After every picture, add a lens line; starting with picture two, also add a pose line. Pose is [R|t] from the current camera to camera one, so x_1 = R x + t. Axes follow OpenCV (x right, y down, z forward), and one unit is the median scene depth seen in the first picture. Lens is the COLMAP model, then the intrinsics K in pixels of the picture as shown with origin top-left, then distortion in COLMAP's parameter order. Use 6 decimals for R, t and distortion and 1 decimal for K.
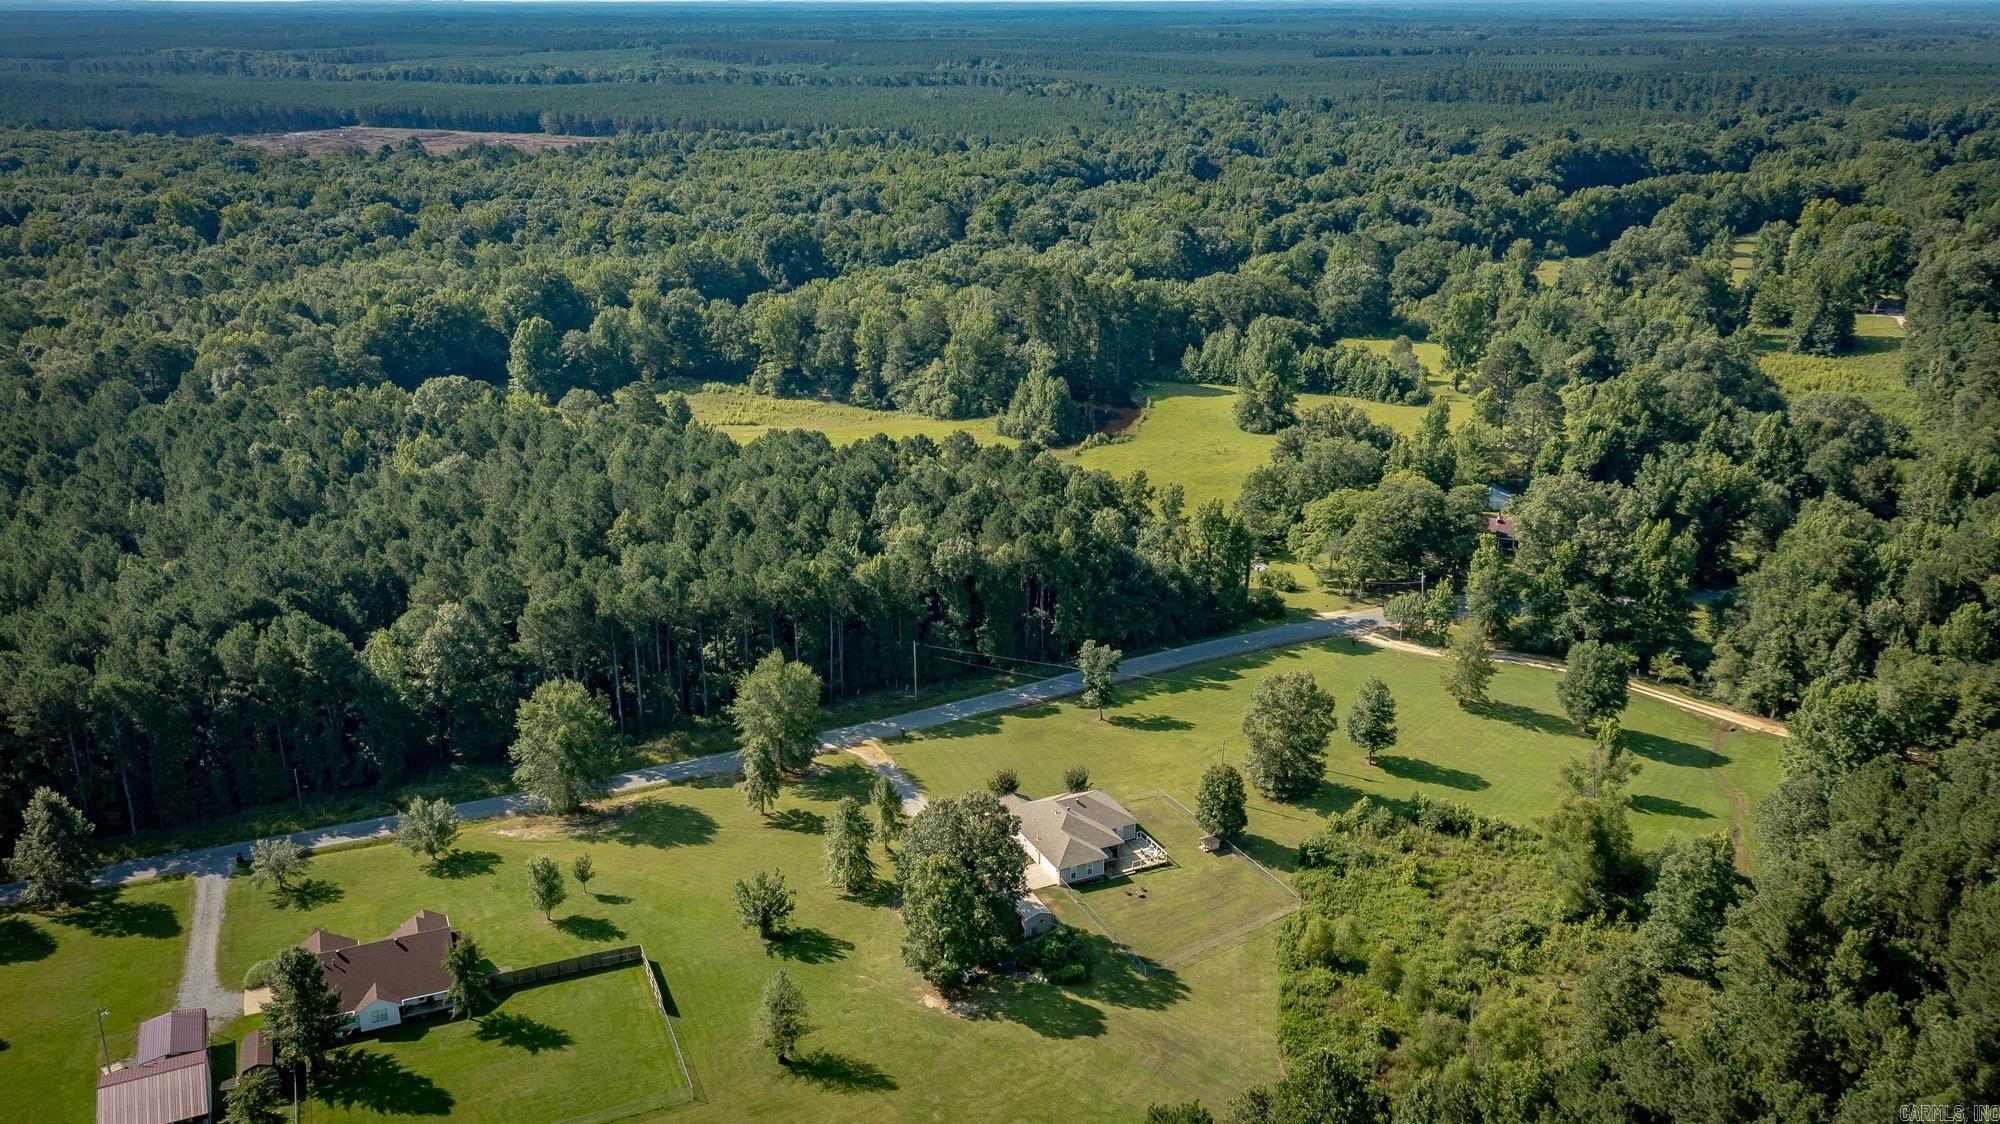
lens RADIAL K [[1637.4, 0, 1000.0], [0, 1637.4, 562.0], [0, 0, 1]] dist [0.004874, 0.008090]
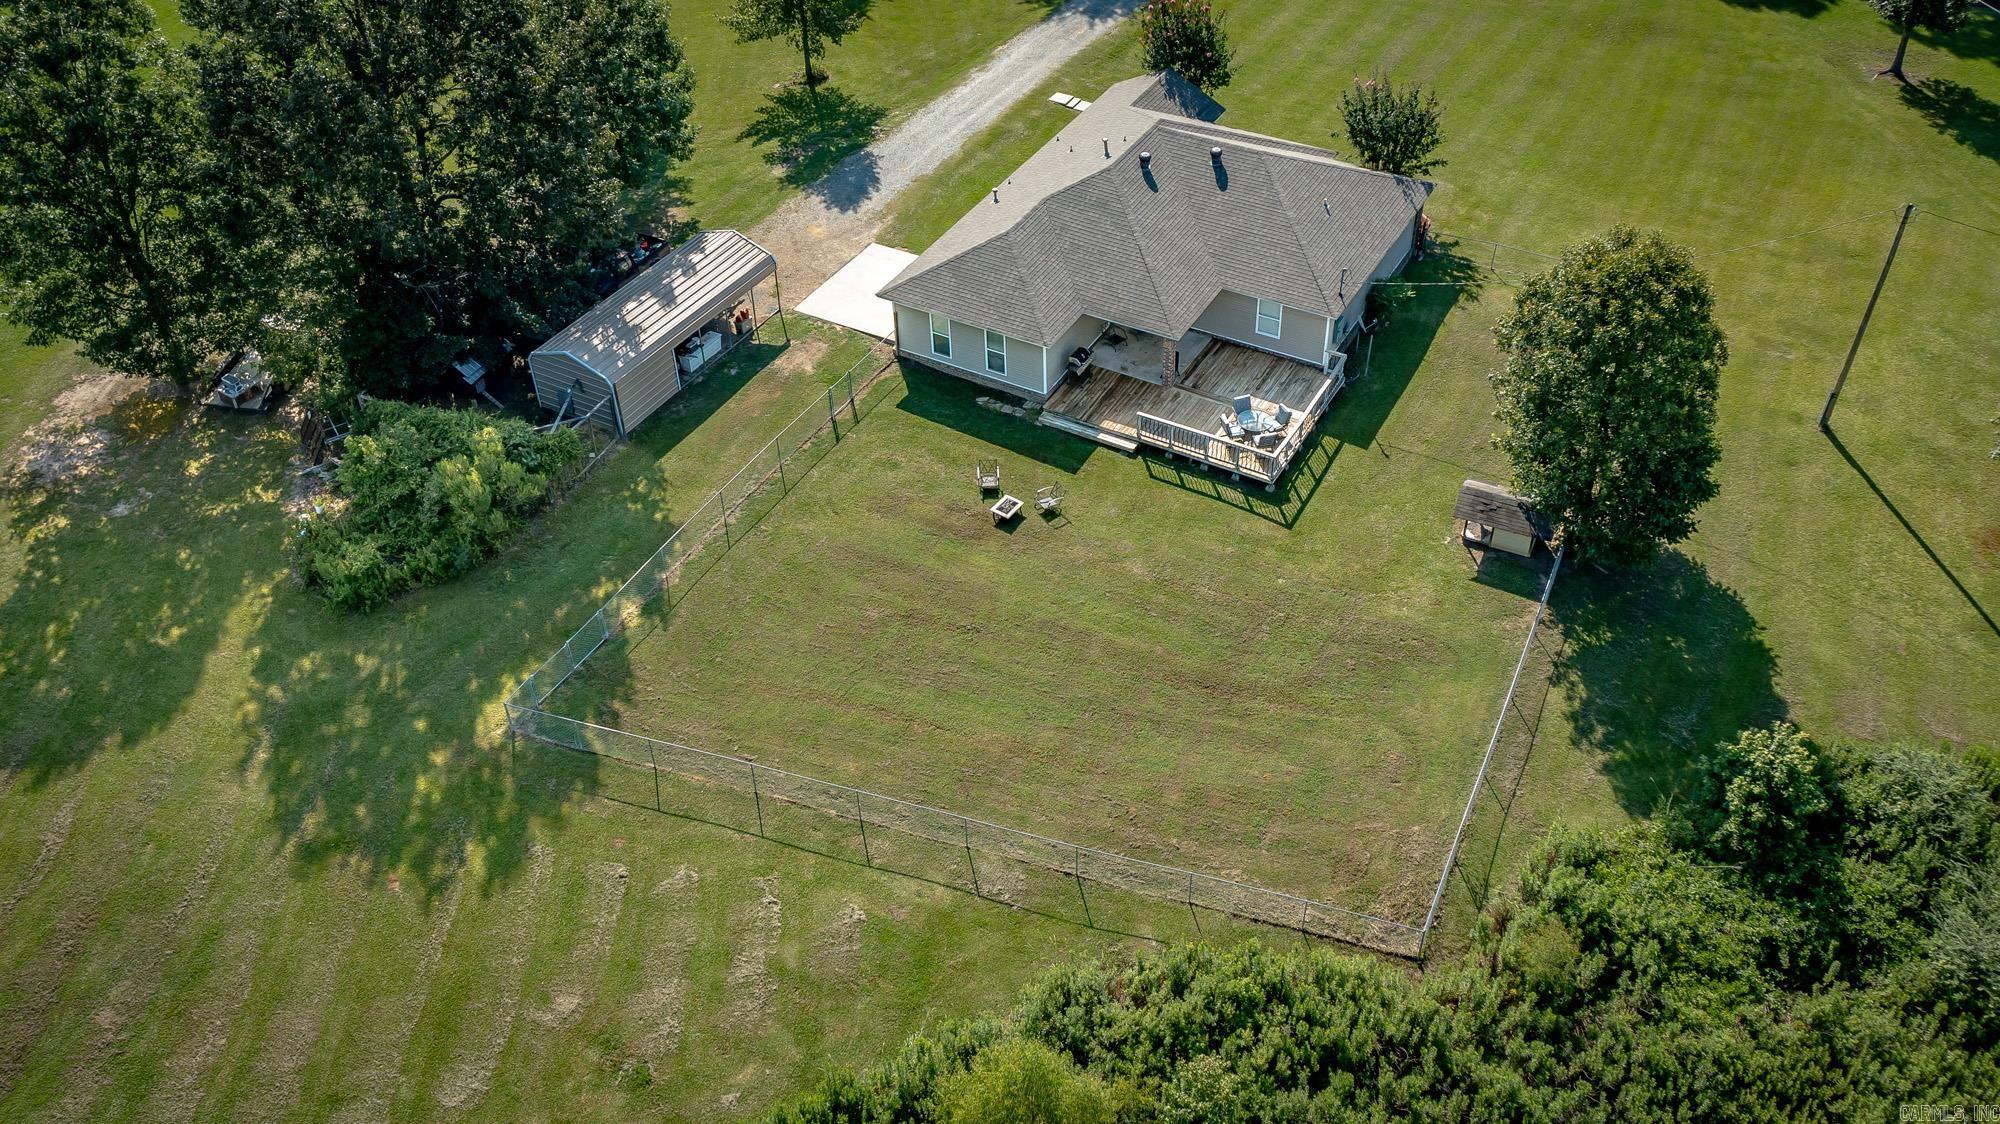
lens RADIAL K [[1600.7, 0, 1000.0], [0, 1600.7, 562.0], [0, 0, 1]] dist [0.007825, 0.004799]
pose [[0.566902, 0.537520, -0.624255, 0.219114], [-0.260092, 0.835817, 0.483490, 0.073460], [0.781648, -0.111728, 0.613631, 0.728785]]
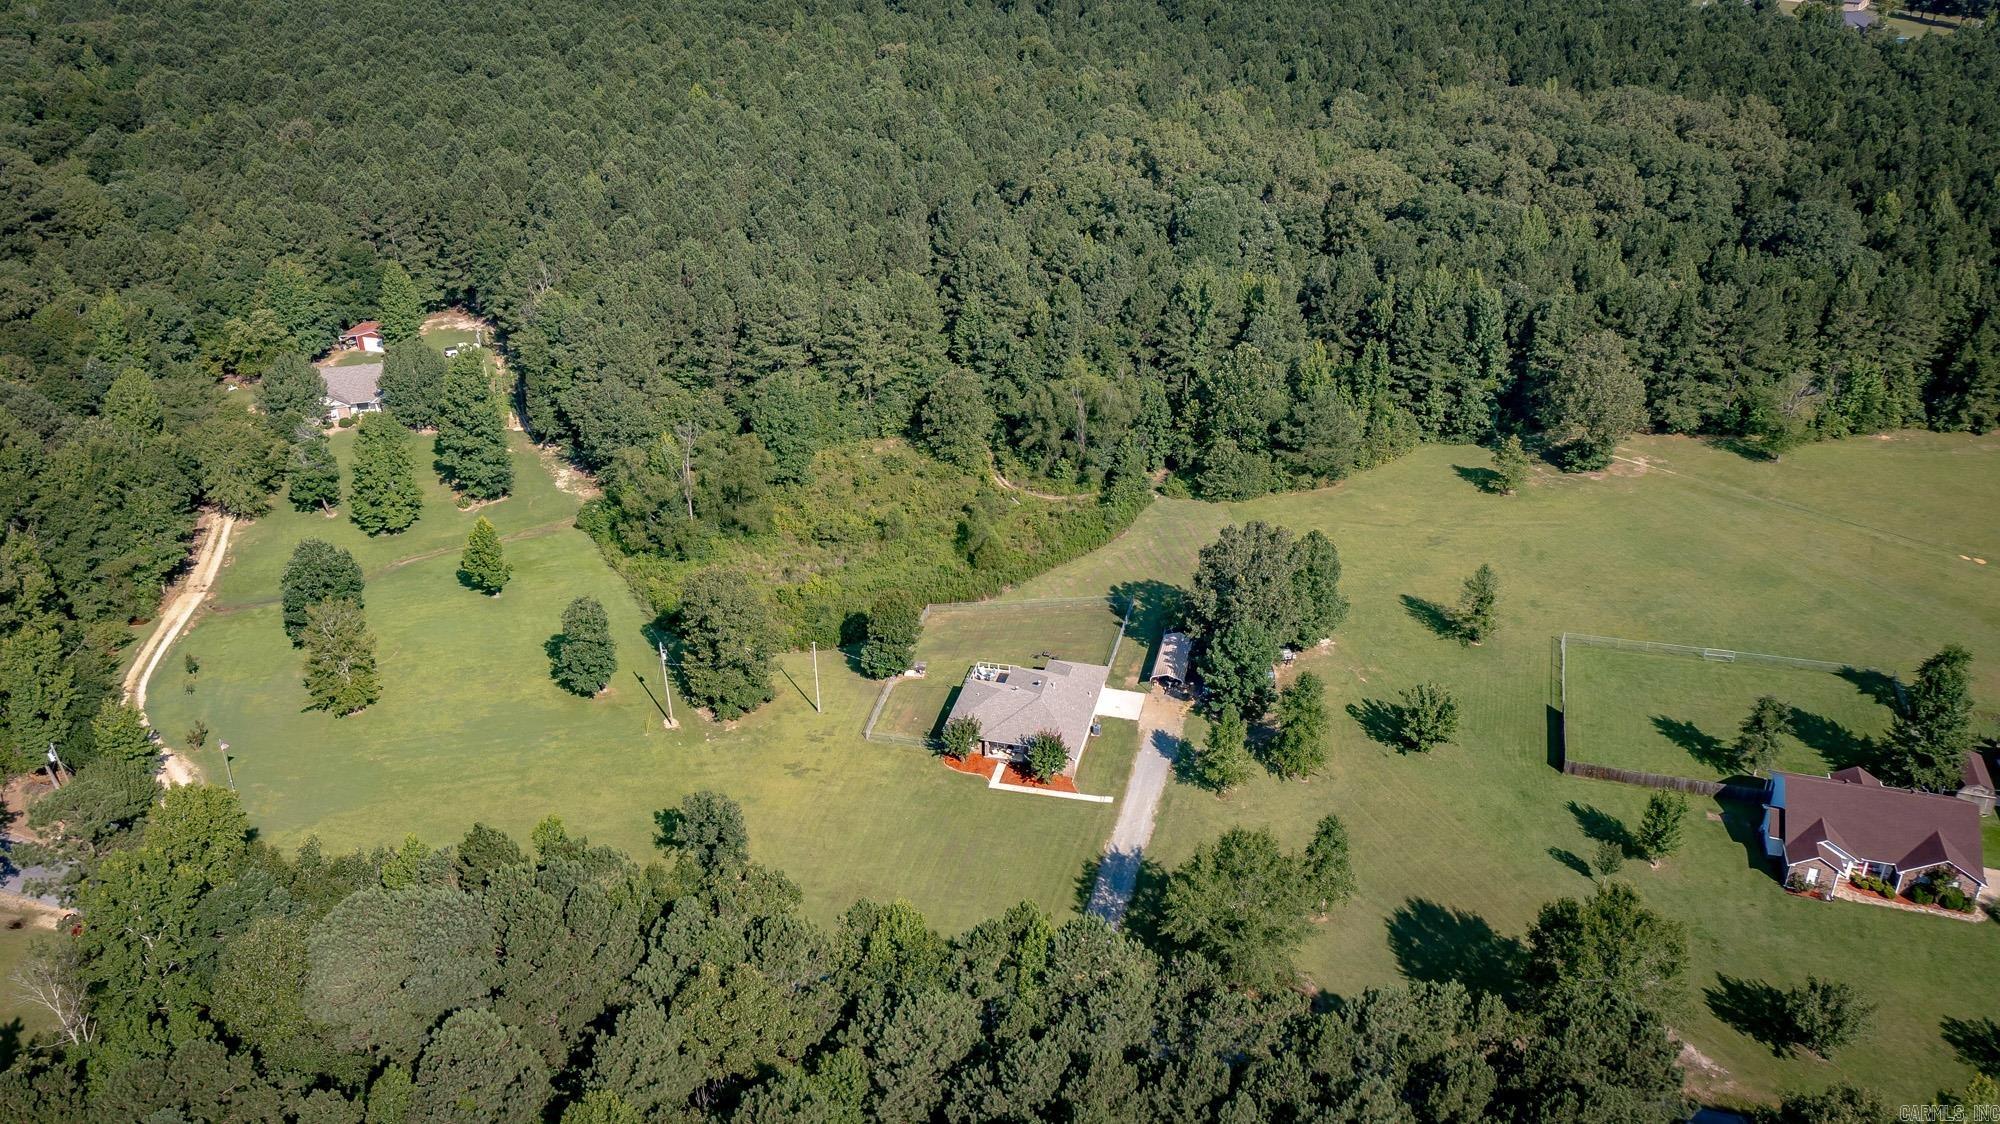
lens RADIAL K [[1600.7, 0, 1000.0], [0, 1600.7, 562.0], [0, 0, 1]] dist [0.007825, 0.004799]
pose [[-0.771999, -0.301192, 0.559733, -0.360678], [0.215809, 0.704092, 0.676521, -0.426484], [-0.597867, 0.643069, -0.478558, 1.253398]]
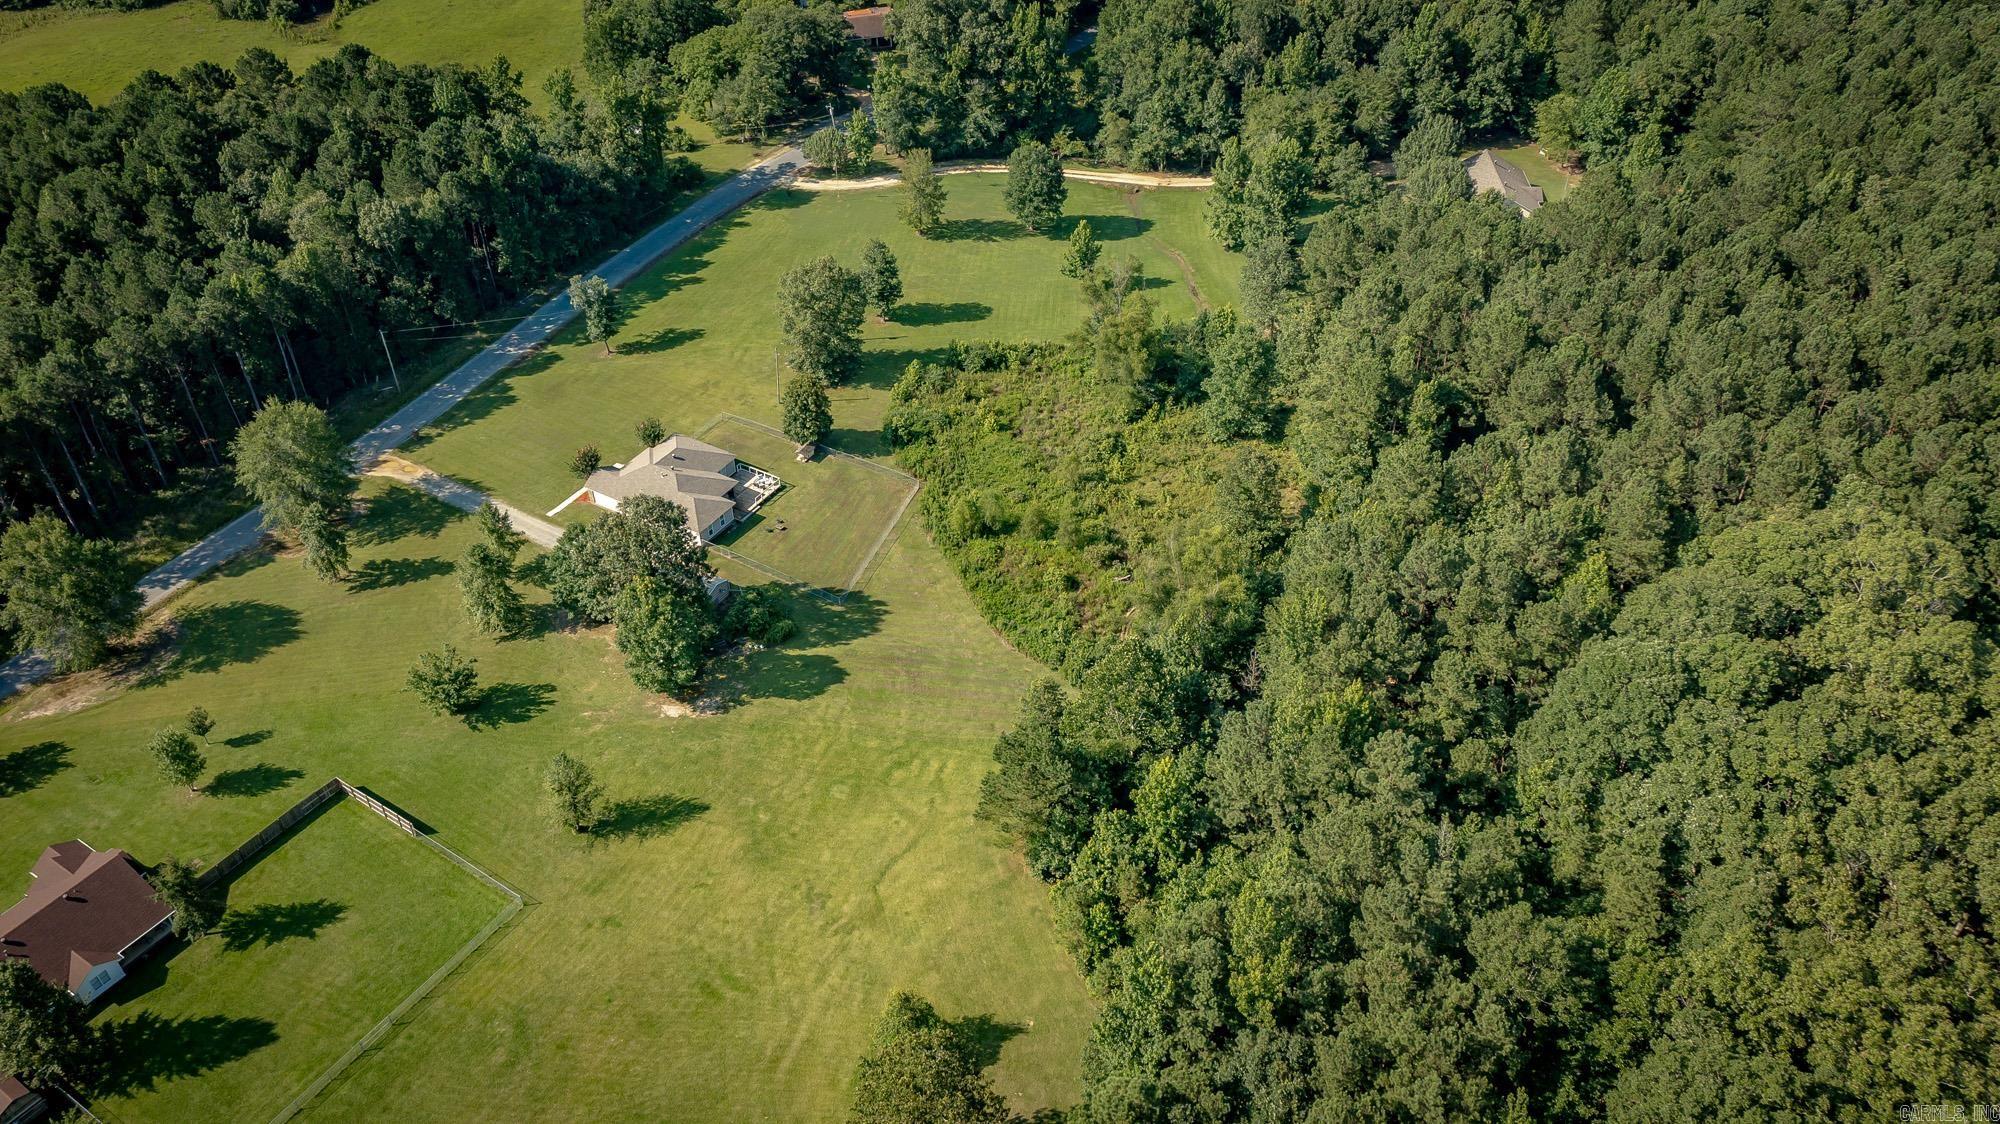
lens RADIAL K [[1606.2, 0, 1005.0], [0, 1606.2, 564.3], [0, 0, 1]] dist [0.002818, 0.019338]
pose [[0.838820, -0.353952, 0.413641, -0.190156], [0.193717, 0.904128, 0.380823, -0.112766], [-0.508778, -0.239313, 0.826967, 0.084895]]
